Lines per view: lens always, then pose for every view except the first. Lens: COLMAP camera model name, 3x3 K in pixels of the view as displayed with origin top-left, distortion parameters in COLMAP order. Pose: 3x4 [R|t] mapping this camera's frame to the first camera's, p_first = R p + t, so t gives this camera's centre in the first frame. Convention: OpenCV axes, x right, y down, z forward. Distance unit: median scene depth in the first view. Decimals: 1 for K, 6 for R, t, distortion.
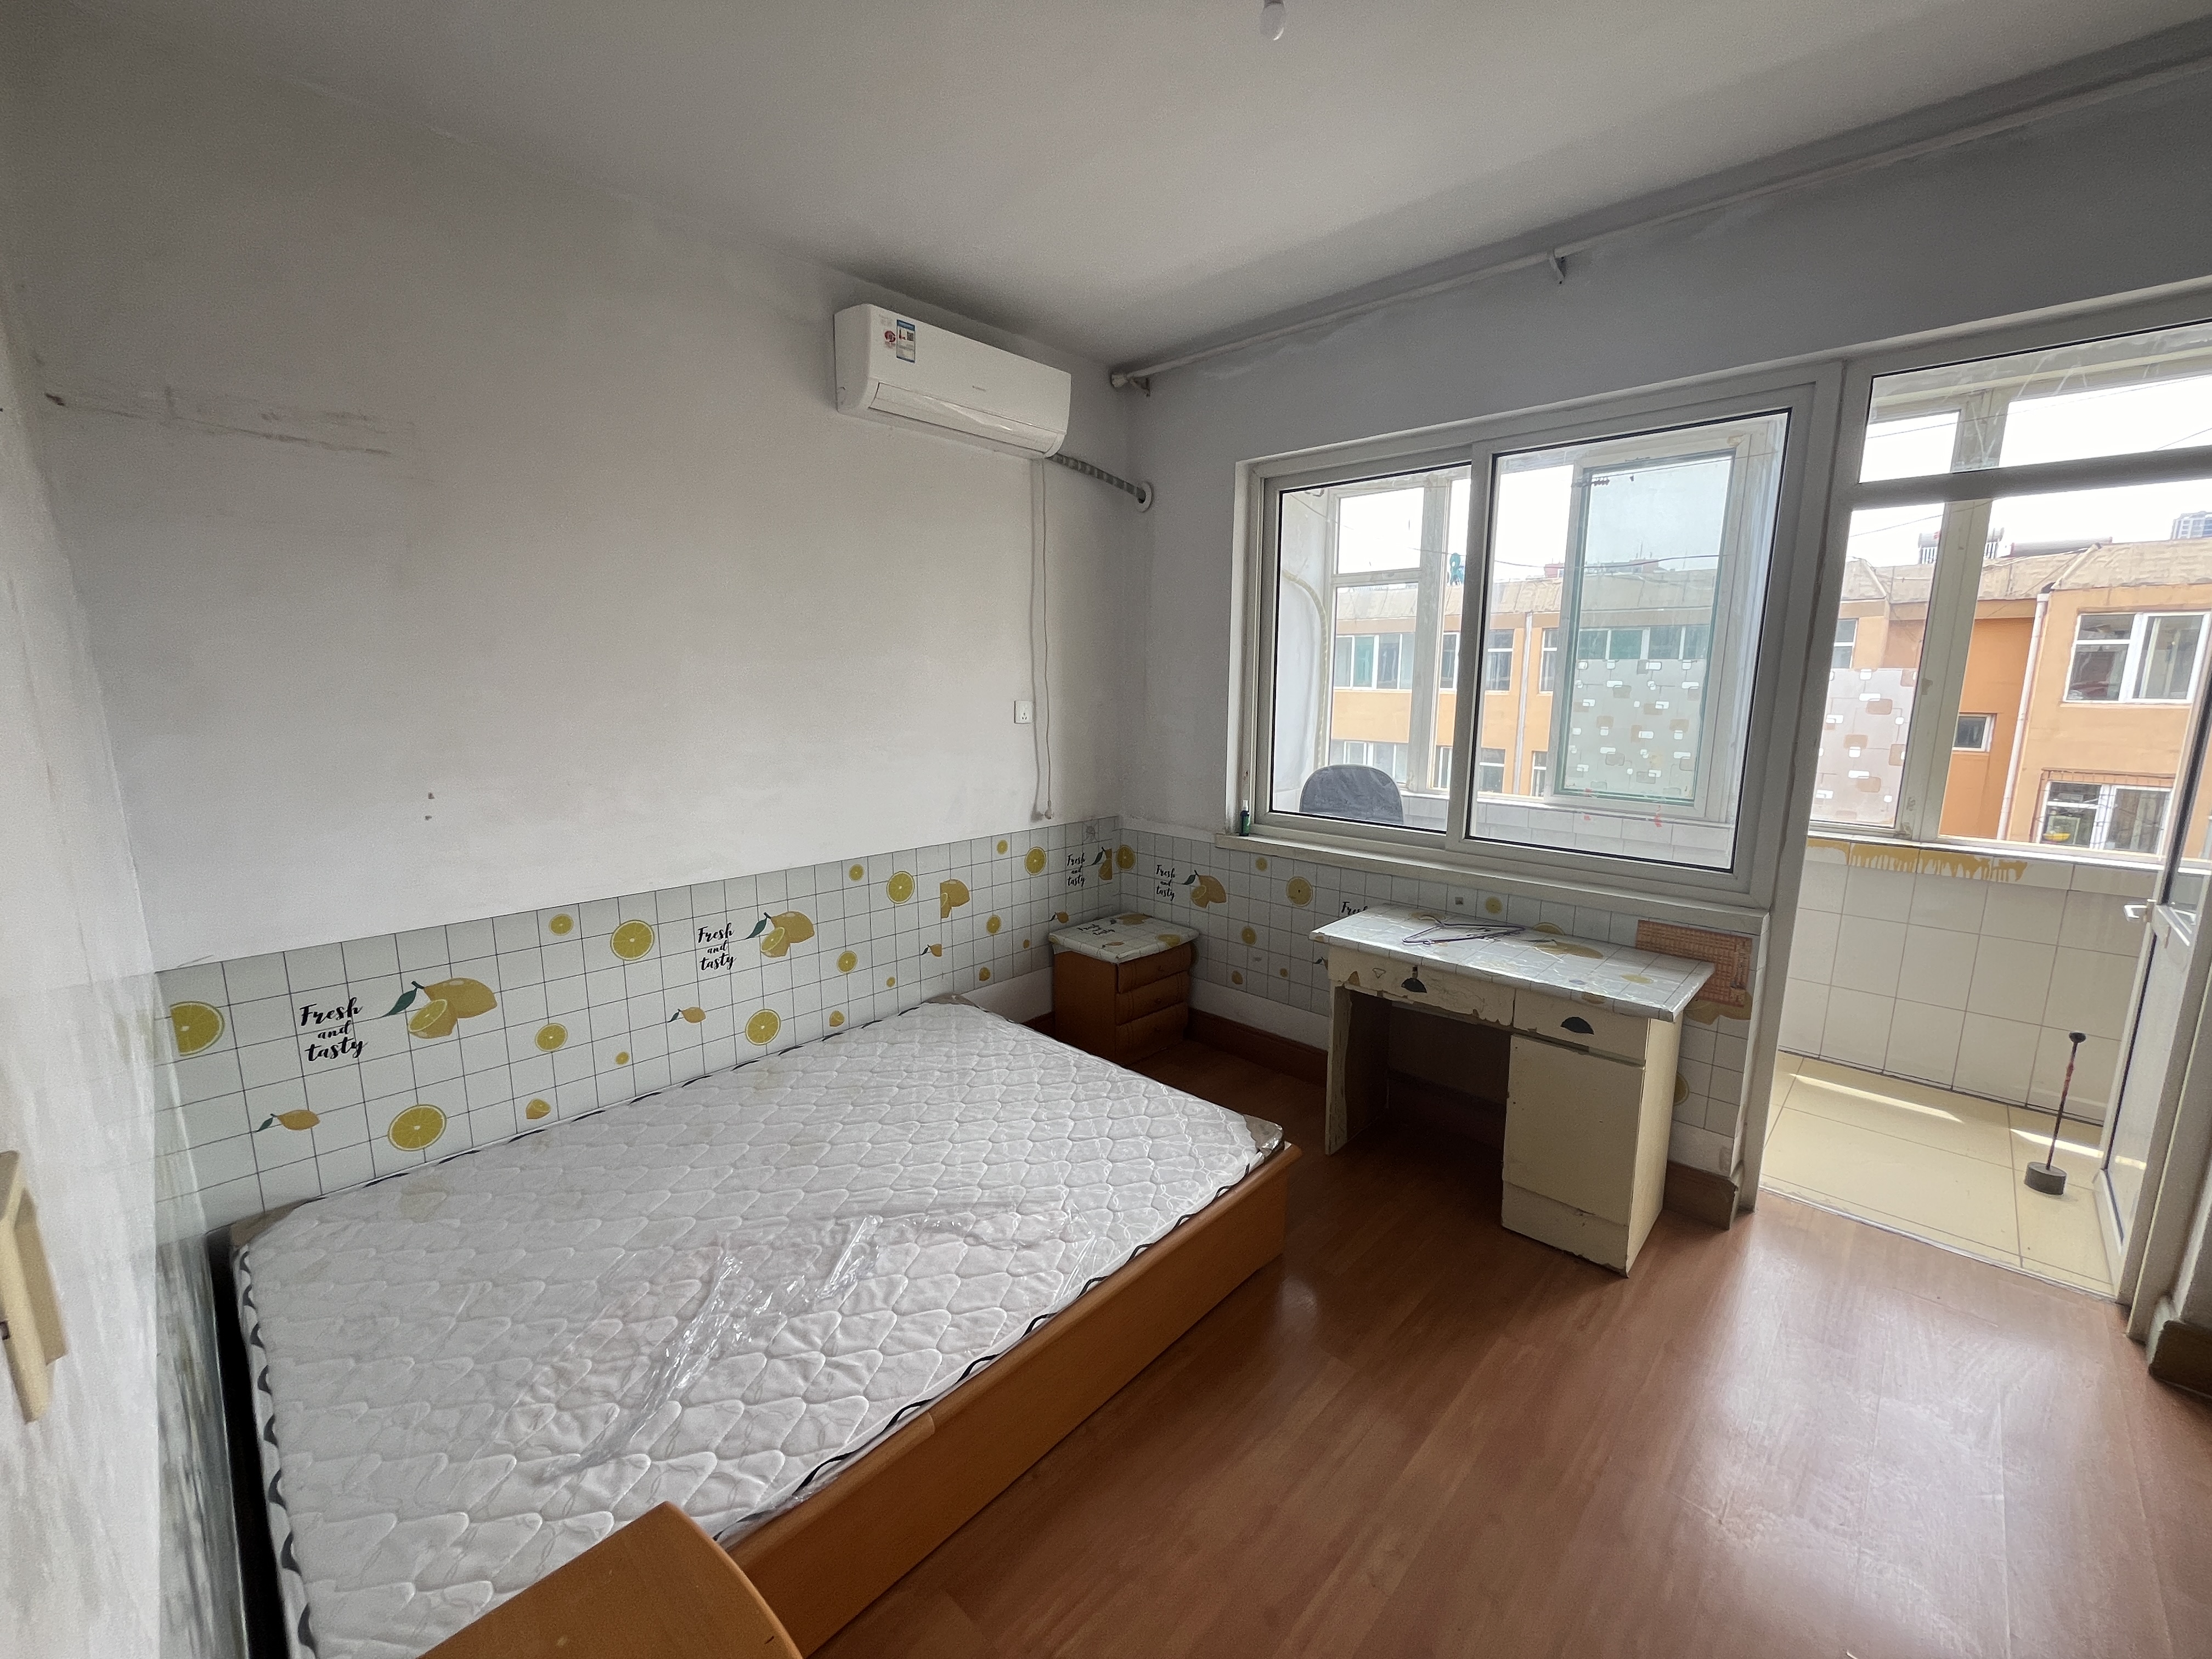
lens RADIAL K [[897.7, 0, 1119.6], [0, 897.7, 825.6], [0, 0, 1]] dist [-0.004699, 0.000290]
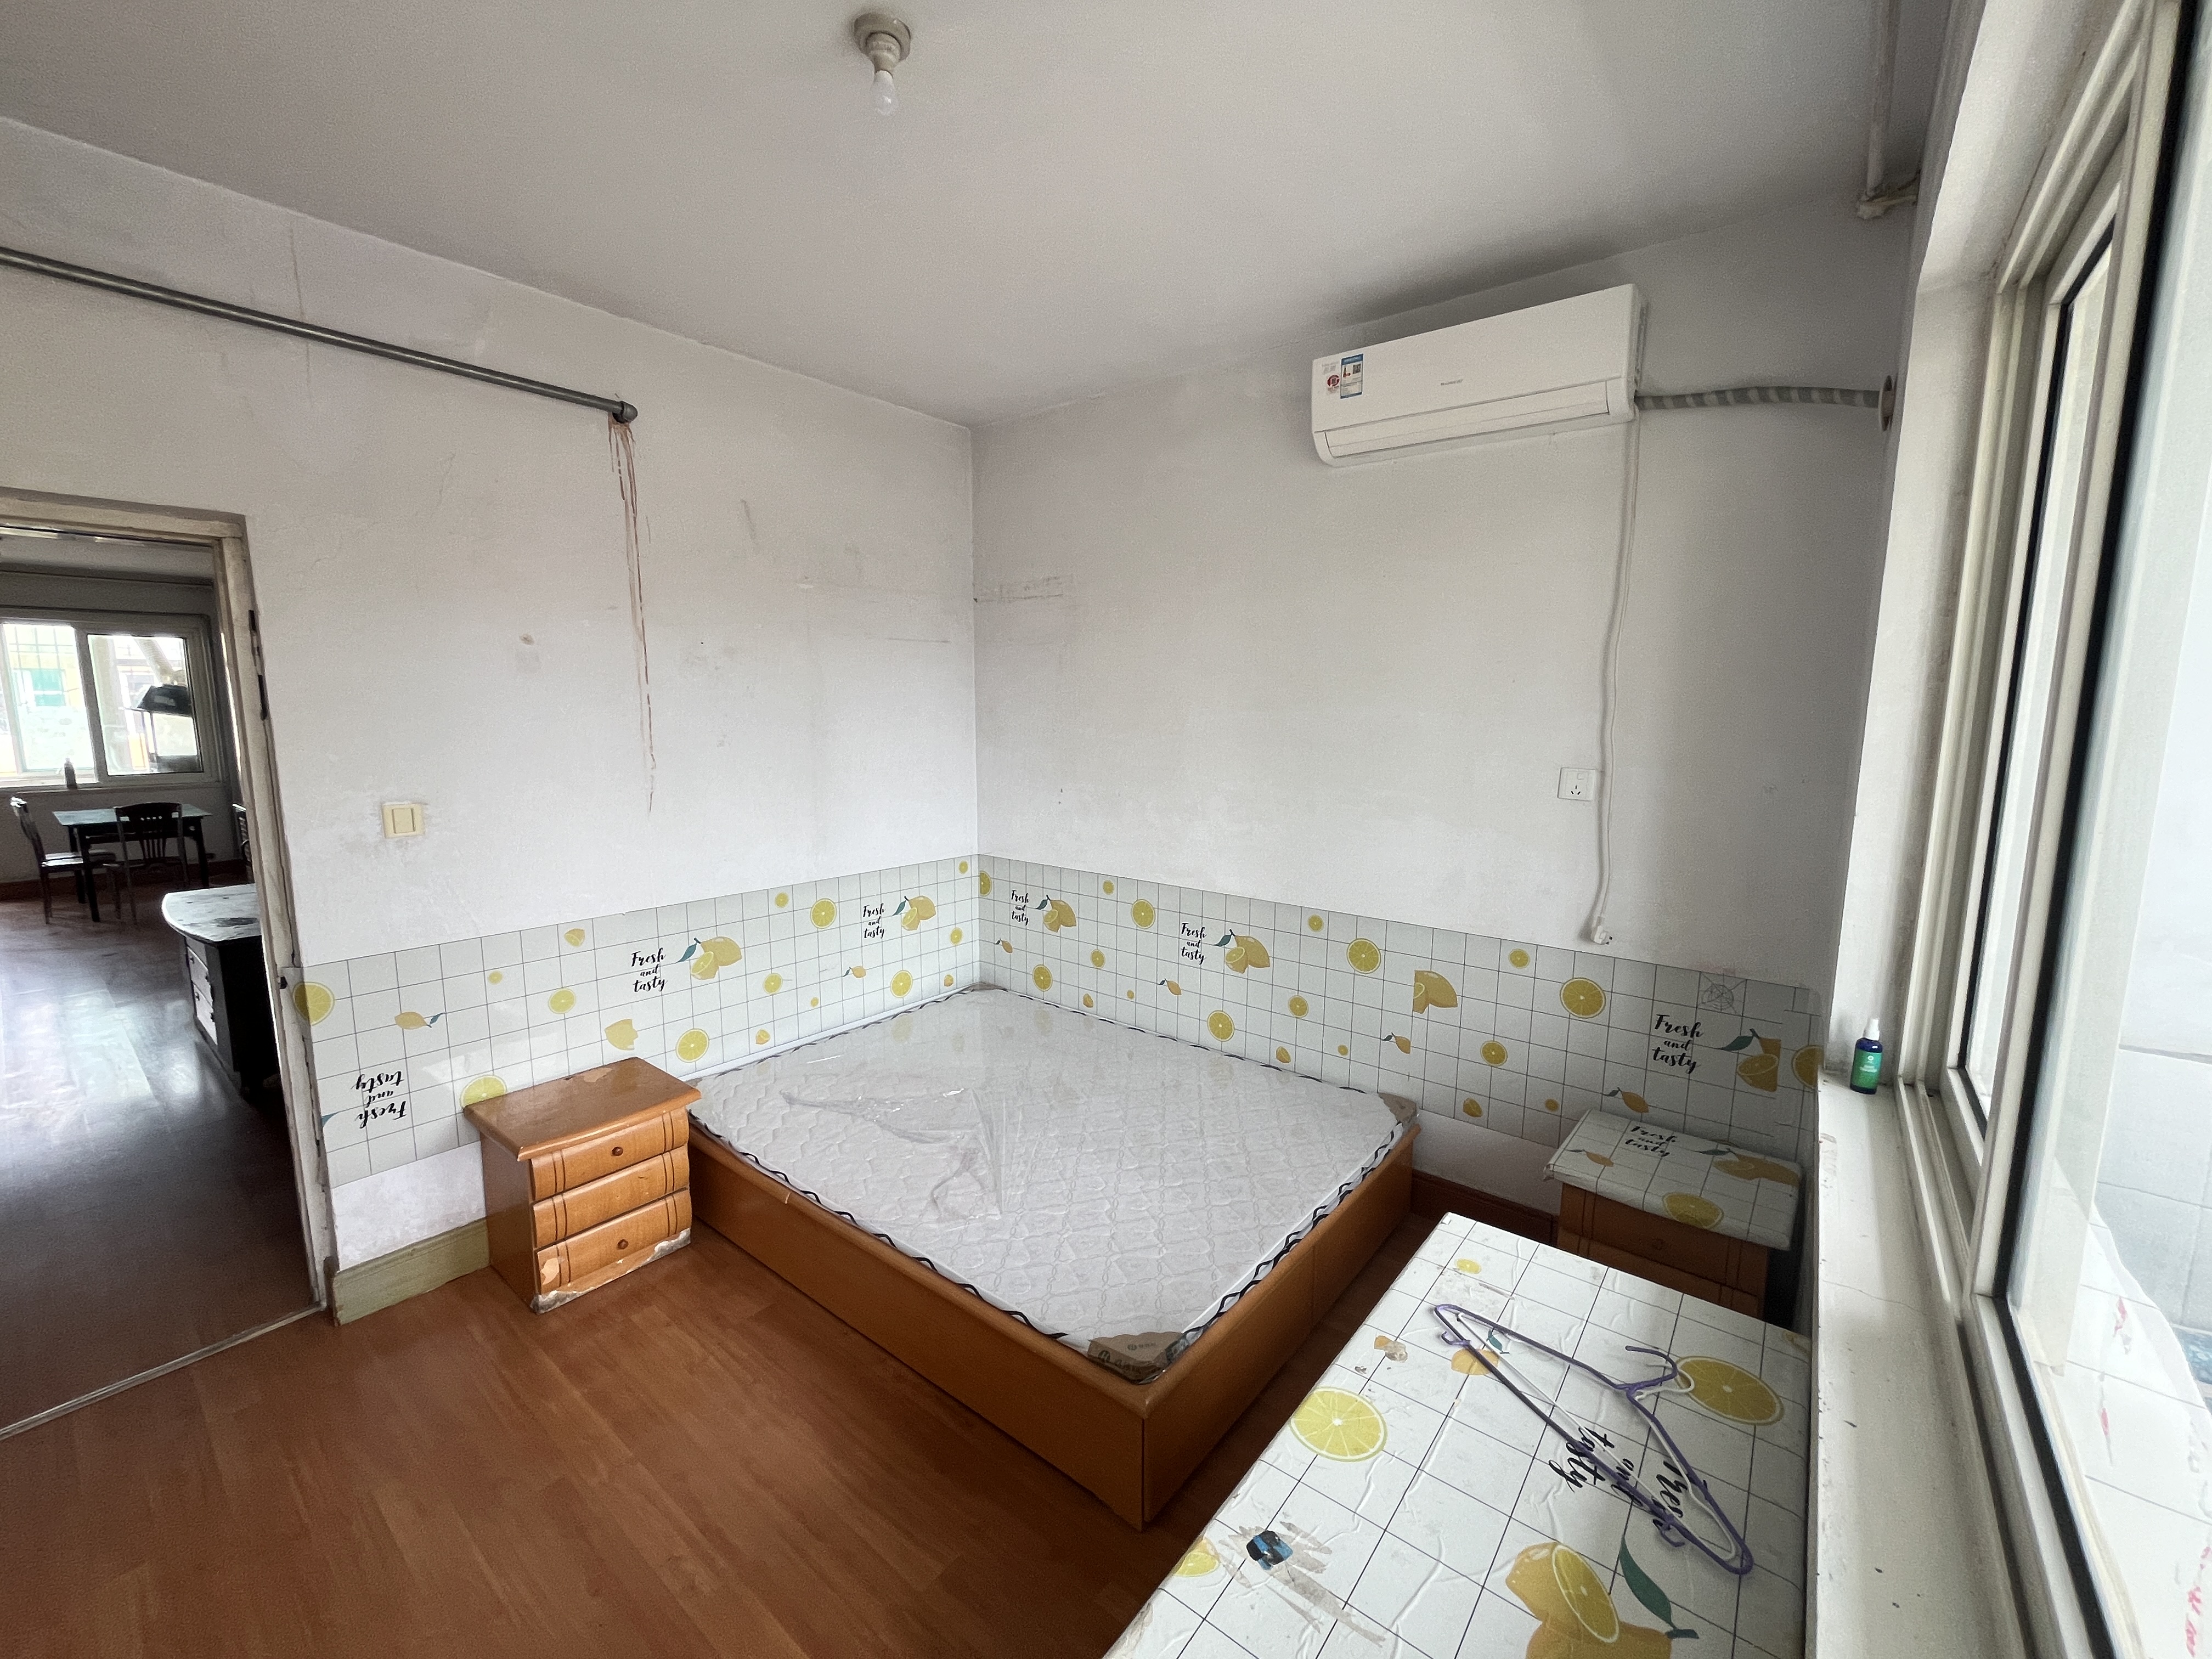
lens RADIAL K [[897.7, 0, 1128.0], [0, 897.7, 837.6], [0, 0, 1]] dist [-0.004699, 0.000290]
pose [[0.075685, 0.131172, -0.988466, 0.668862], [-0.185024, 0.975942, 0.115343, -0.117880], [0.979815, 0.174160, 0.098134, 0.685320]]
